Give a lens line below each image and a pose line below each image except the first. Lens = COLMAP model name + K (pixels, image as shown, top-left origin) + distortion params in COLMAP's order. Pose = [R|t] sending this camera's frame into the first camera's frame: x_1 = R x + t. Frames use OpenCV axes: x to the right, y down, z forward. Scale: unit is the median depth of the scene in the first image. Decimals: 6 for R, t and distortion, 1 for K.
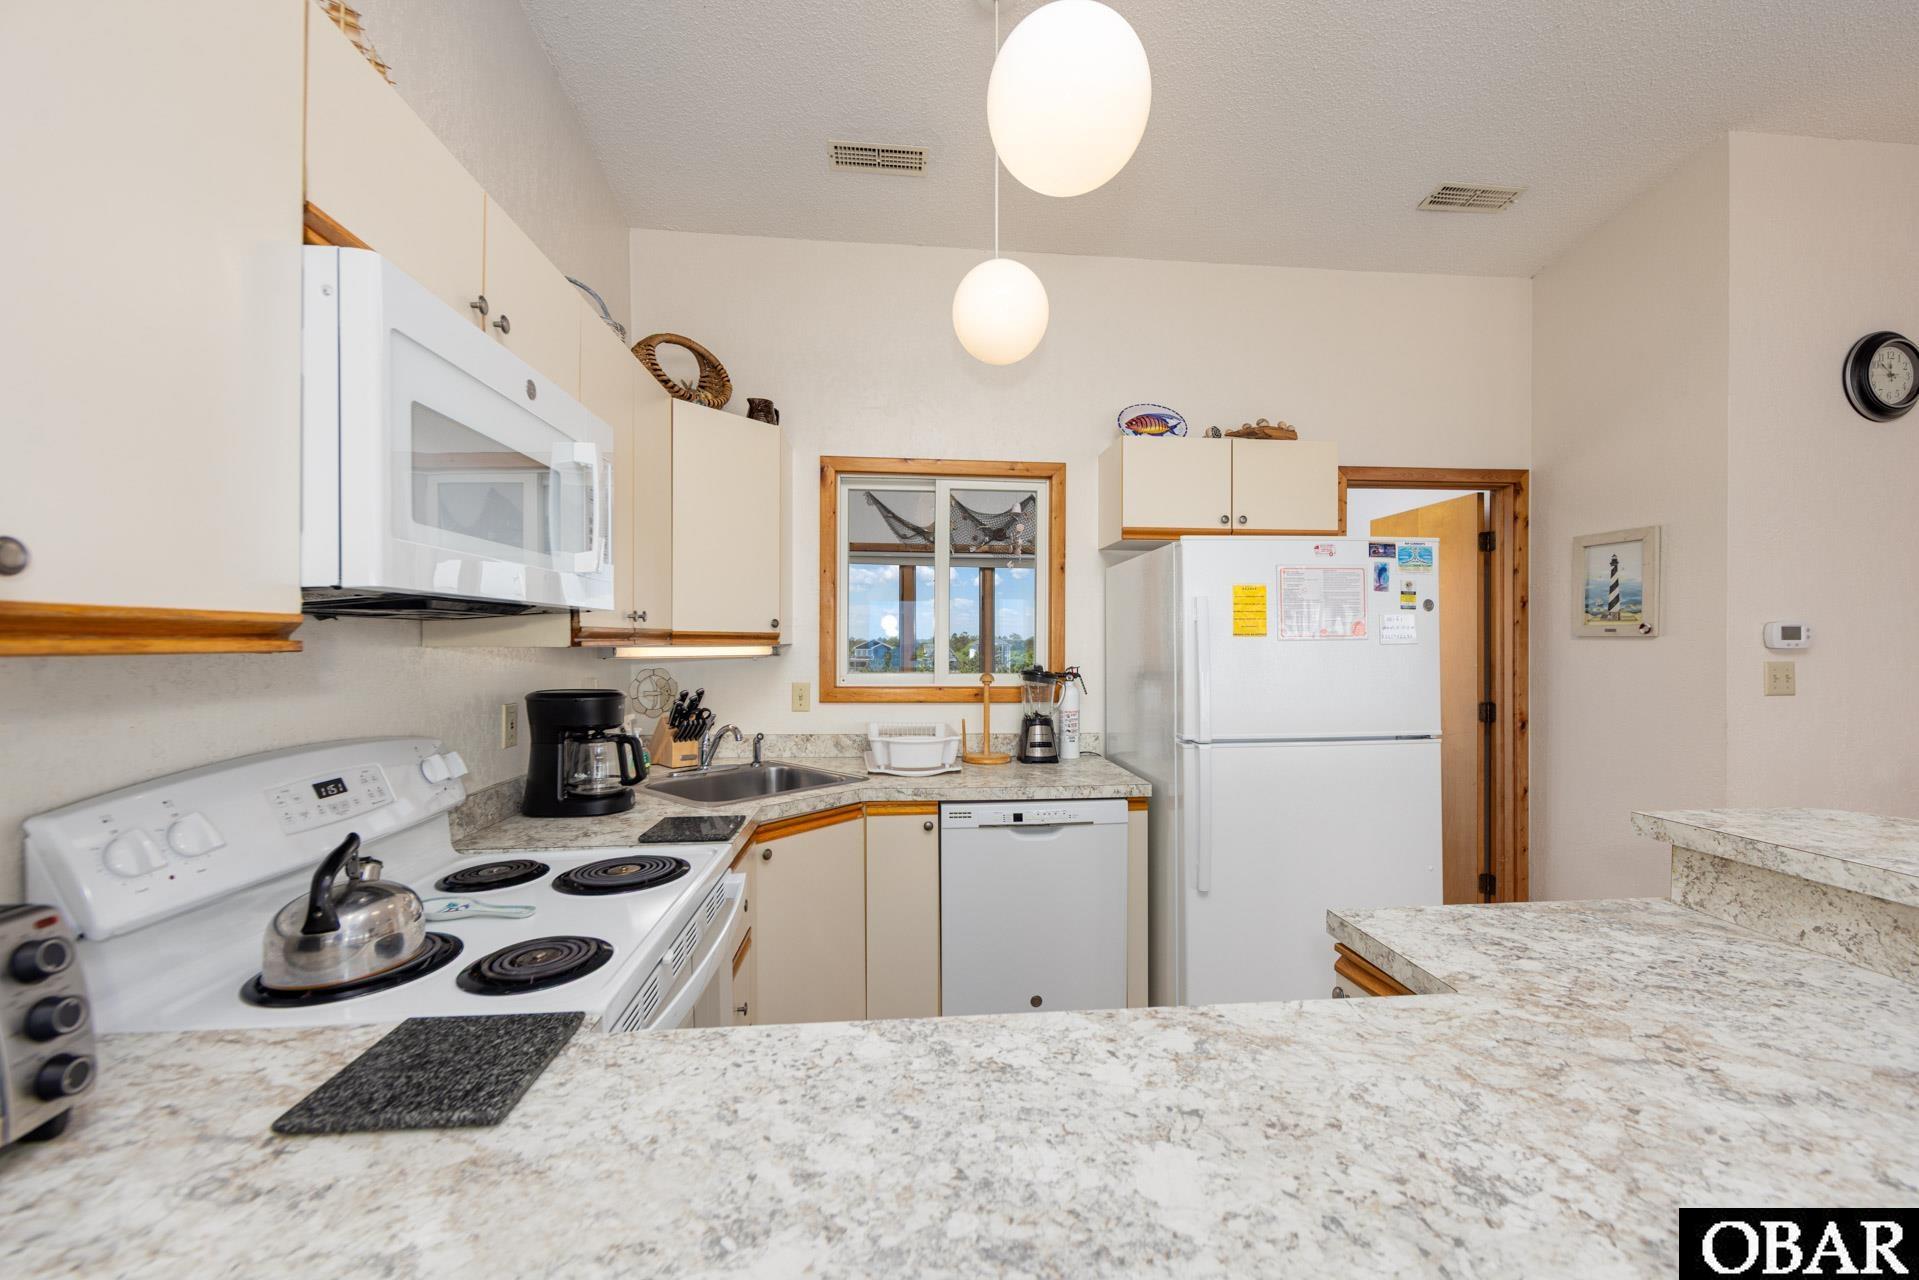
lens RADIAL K [[753.1, 0, 966.0], [0, 753.1, 645.8], [0, 0, 1]] dist [-0.000623, -0.000311]
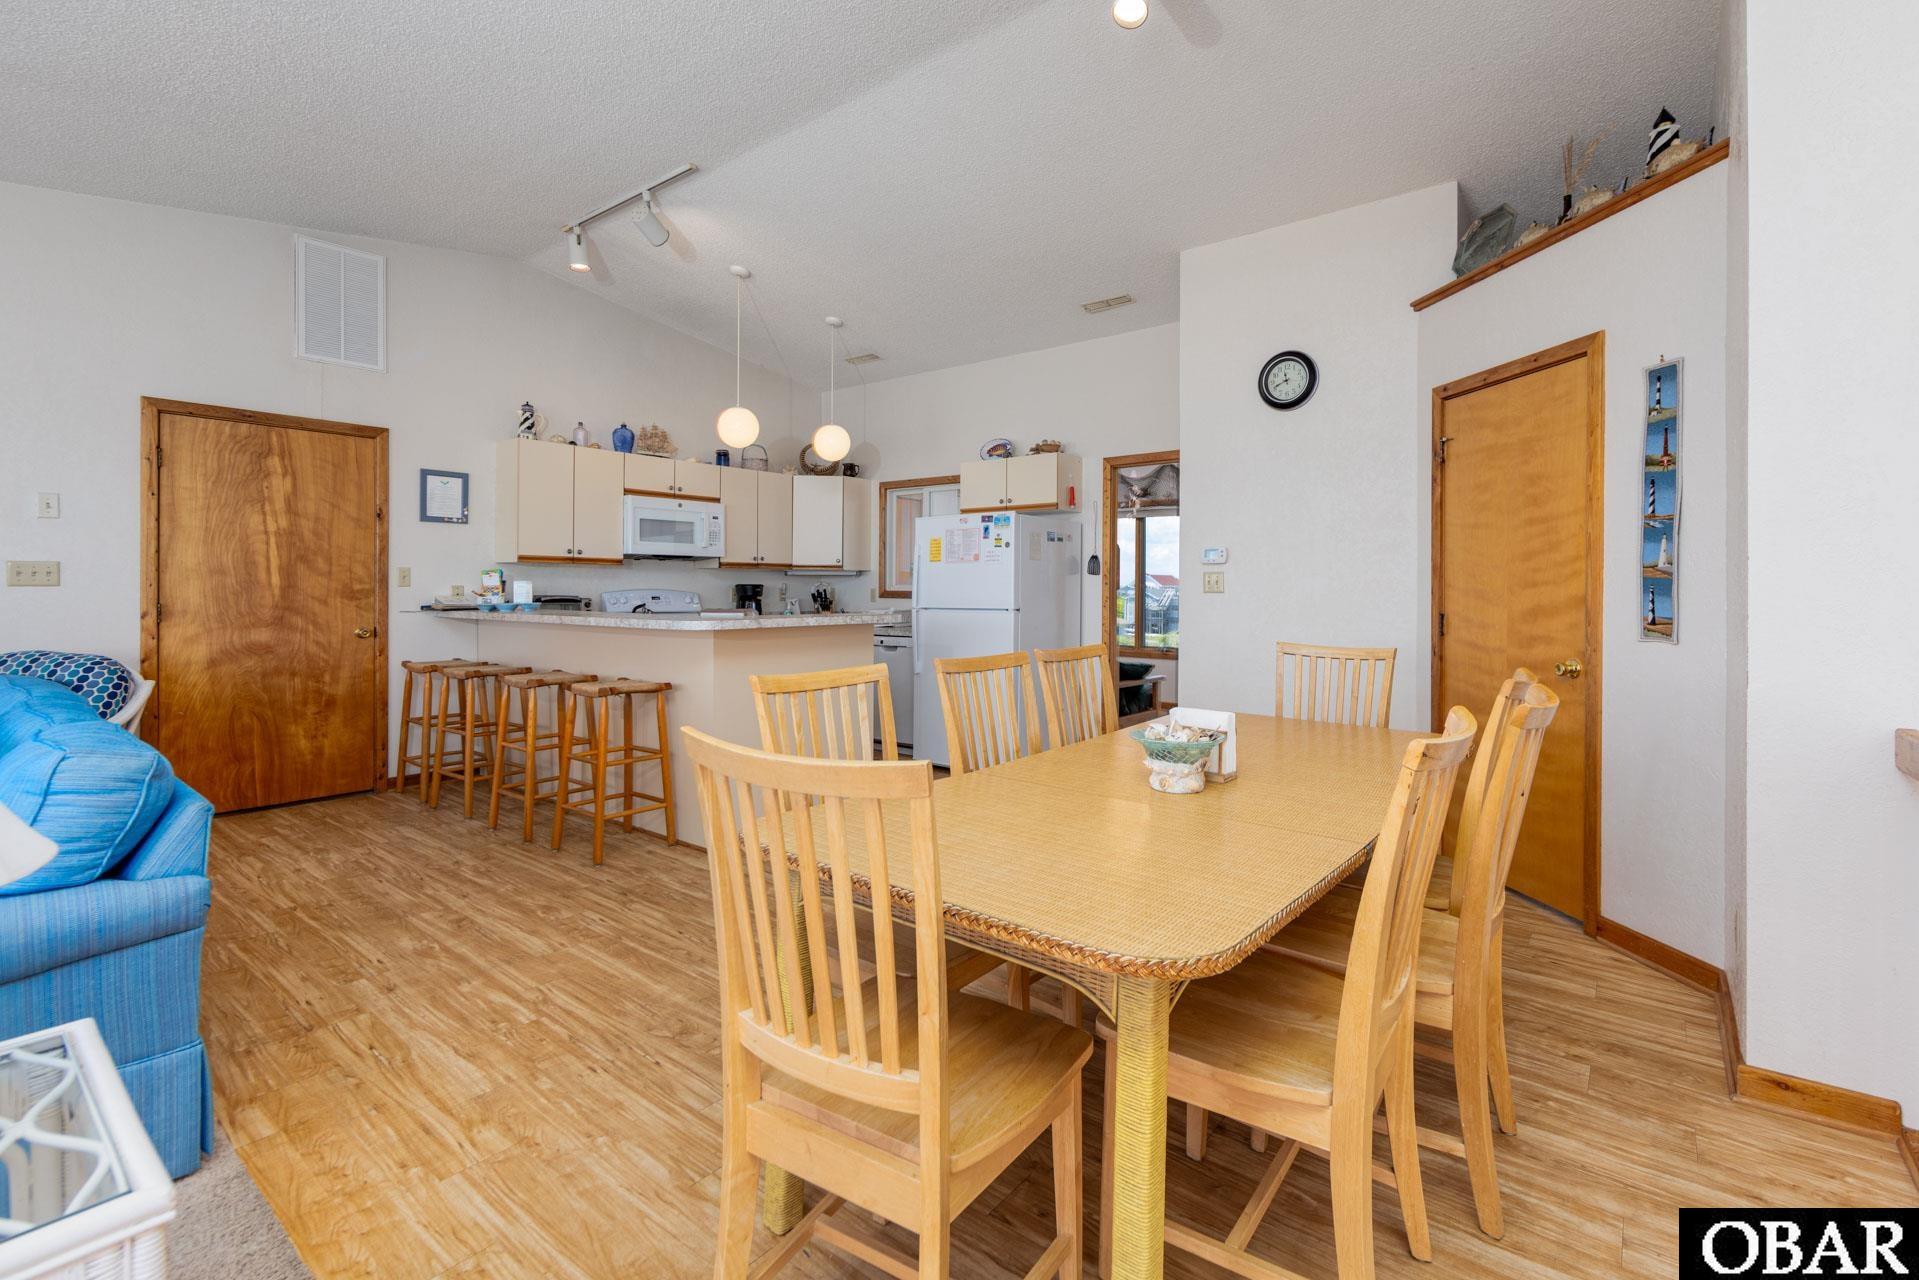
lens RADIAL K [[848.8, 0, 972.7], [0, 848.8, 587.7], [0, 0, 1]] dist [-0.001998, 0.000564]
pose [[0.719942, 0.000054, -0.694034, 1.812495], [-0.007936, 0.999935, -0.008156, 0.069087], [0.693989, 0.011380, 0.719896, -0.600192]]
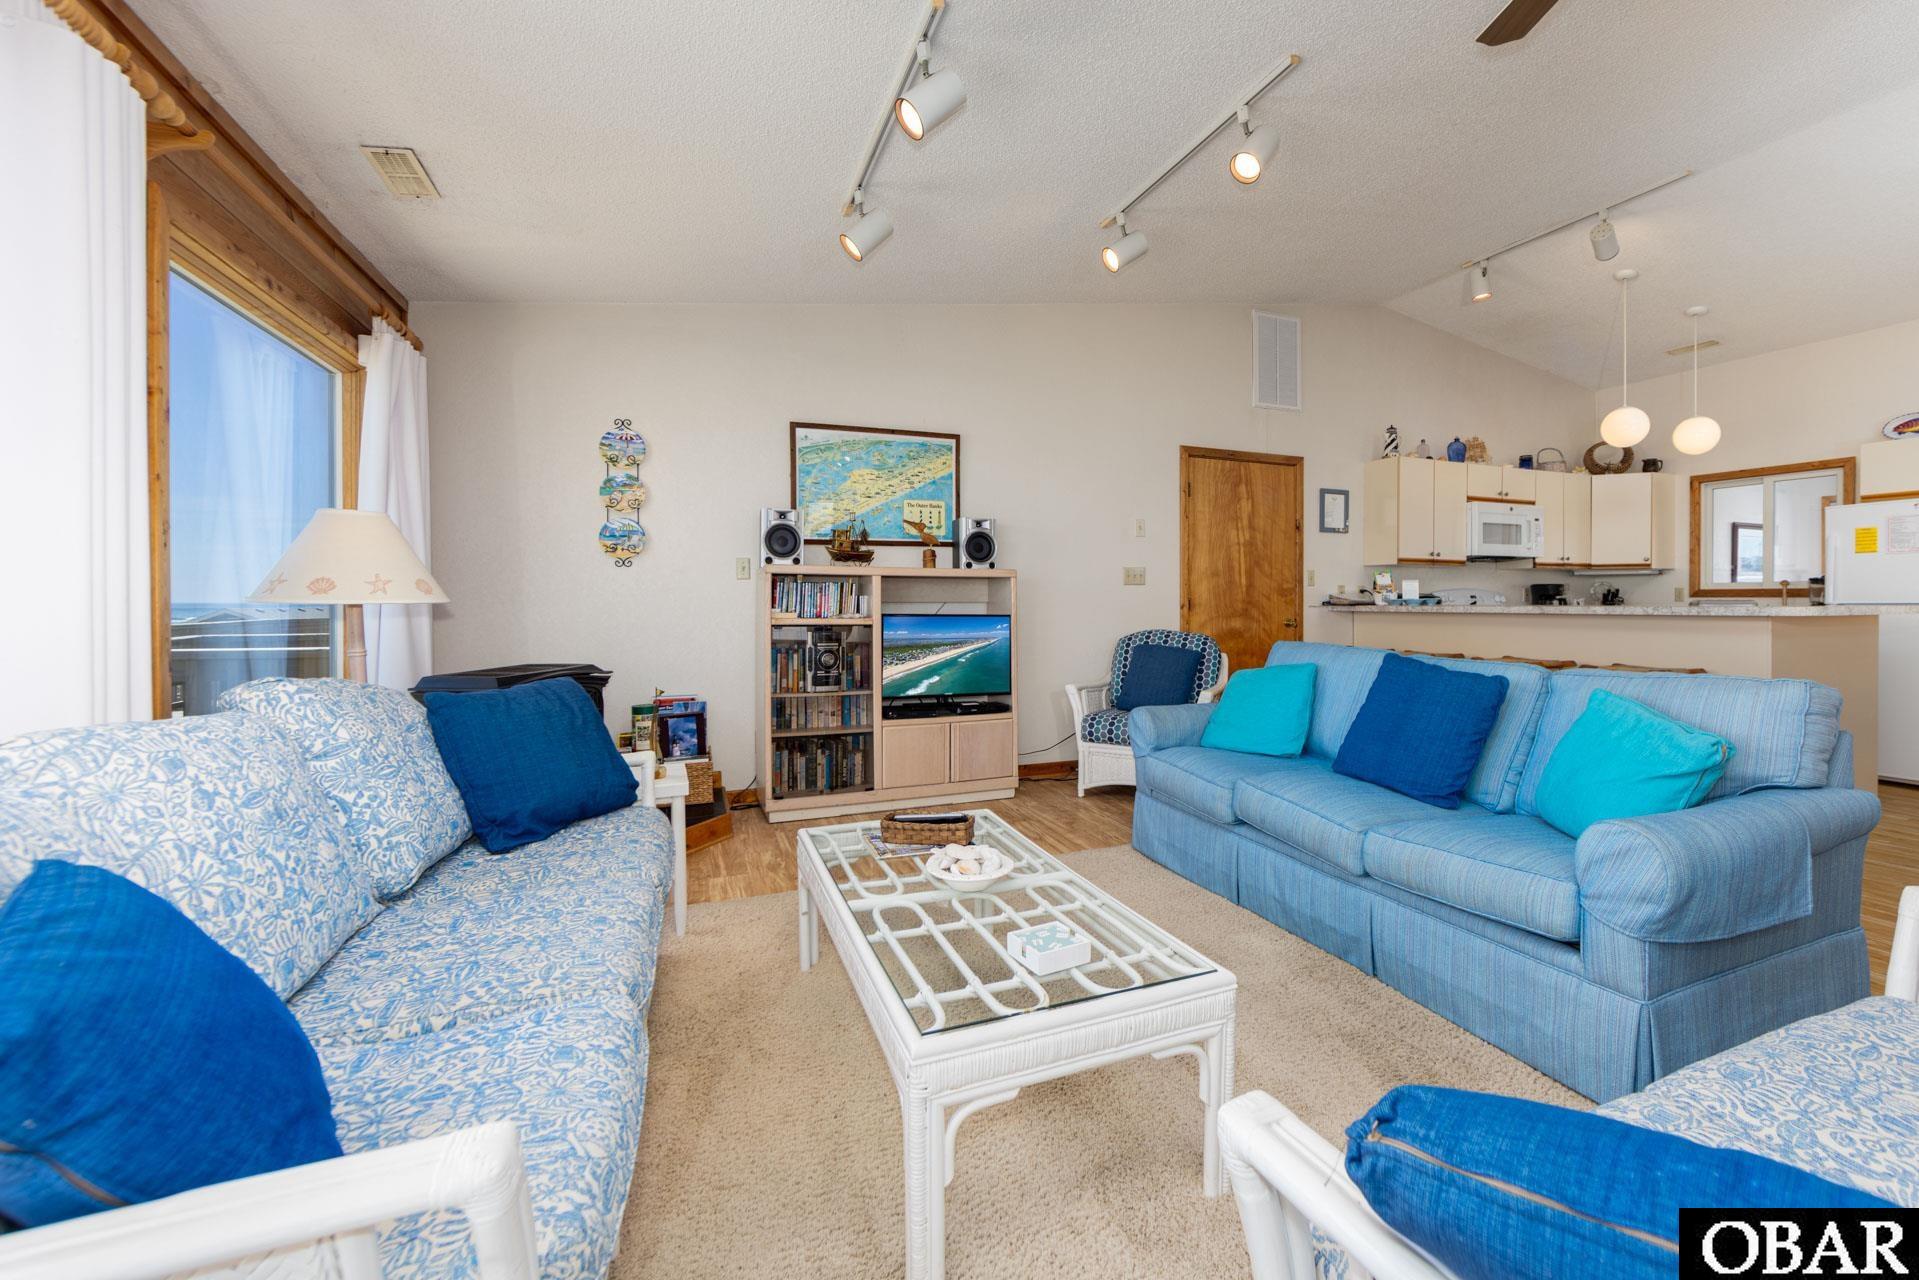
lens RADIAL K [[800.2, 0, 1026.6], [0, 800.2, 607.1], [0, 0, 1]] dist [-0.001333, 0.001113]
pose [[0.309103, 0.003921, -0.951021, 1.426331], [-0.006190, 0.999979, 0.002111, 0.117815], [0.951009, 0.005235, 0.309120, -1.500152]]
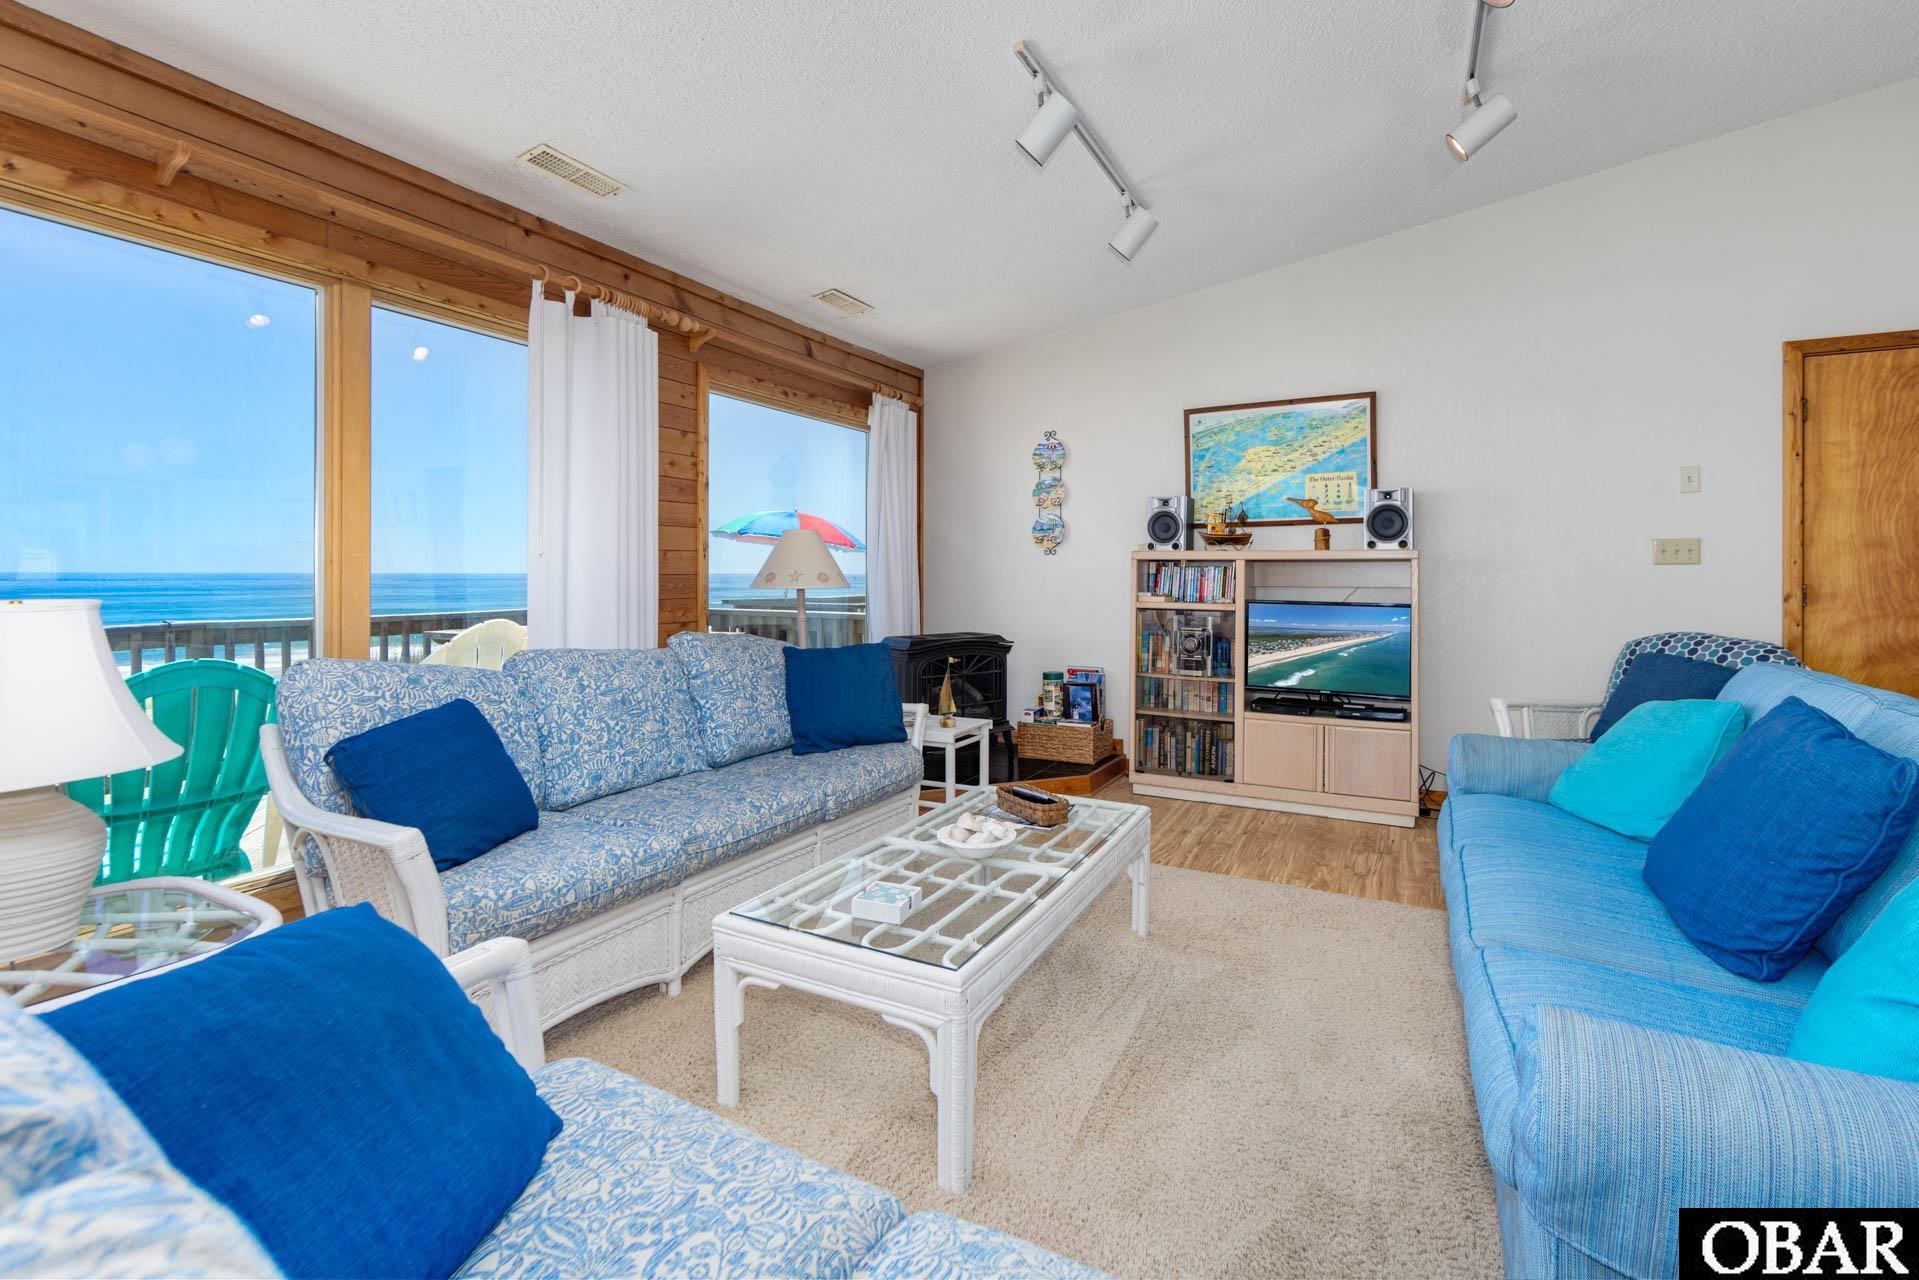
lens RADIAL K [[848.8, 0, 1003.2], [0, 848.8, 575.3], [0, 0, 1]] dist [-0.001998, 0.000564]
pose [[-0.533562, -0.000720, -0.845760, 1.428816], [-0.009515, 0.999941, 0.005151, 0.088495], [0.845707, 0.010796, -0.533538, -0.860226]]
